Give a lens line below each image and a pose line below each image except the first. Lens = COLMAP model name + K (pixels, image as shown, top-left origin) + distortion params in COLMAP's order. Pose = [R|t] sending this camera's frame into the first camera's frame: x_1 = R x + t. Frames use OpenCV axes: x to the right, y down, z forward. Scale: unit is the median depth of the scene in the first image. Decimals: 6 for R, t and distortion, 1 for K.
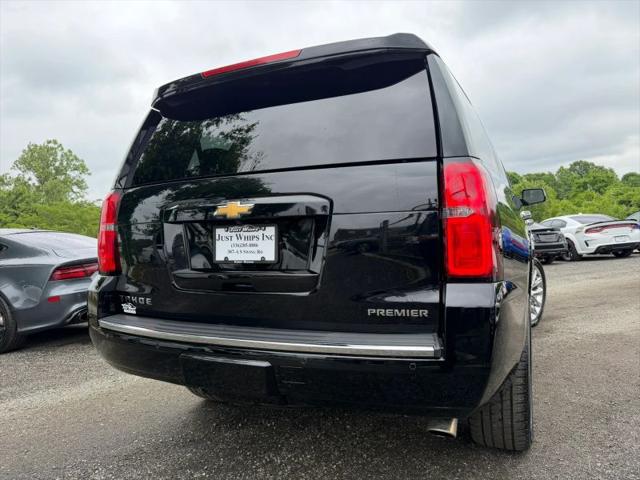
lens RADIAL K [[456.8, 0, 317.5], [0, 456.8, 245.1], [0, 0, 1]] dist [0.007489, -0.017767]
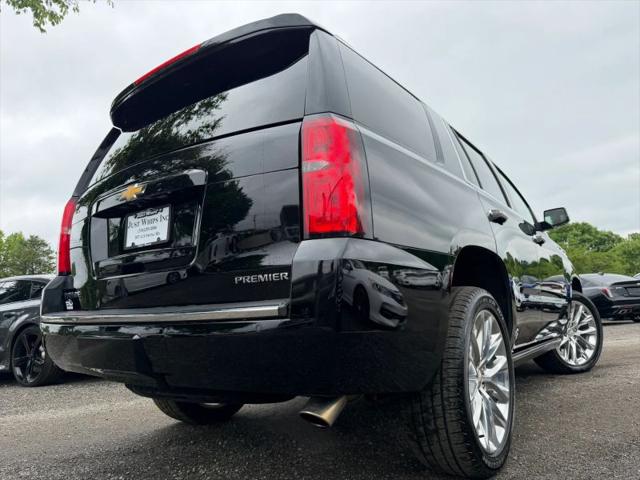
lens RADIAL K [[456.8, 0, 314.0], [0, 456.8, 245.4], [0, 0, 1]] dist [0.007489, -0.017767]
pose [[0.980618, -0.034005, -0.192955, 0.395155], [0.003989, 0.988084, -0.153862, 0.192262], [0.195888, 0.150111, 0.969069, 0.090507]]
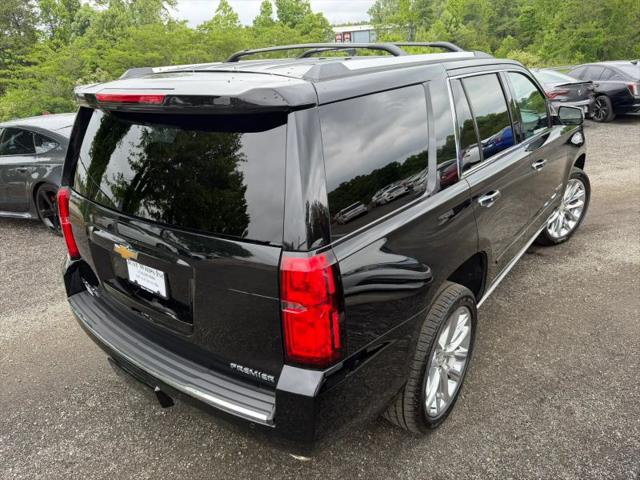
lens RADIAL K [[456.8, 0, 314.0], [0, 456.8, 240.8], [0, 0, 1]] dist [0.007489, -0.017767]
pose [[0.975803, 0.067324, -0.208031, 0.453626], [0.015480, 0.927759, 0.372859, -0.478690], [0.218105, -0.367057, 0.904267, 0.121834]]
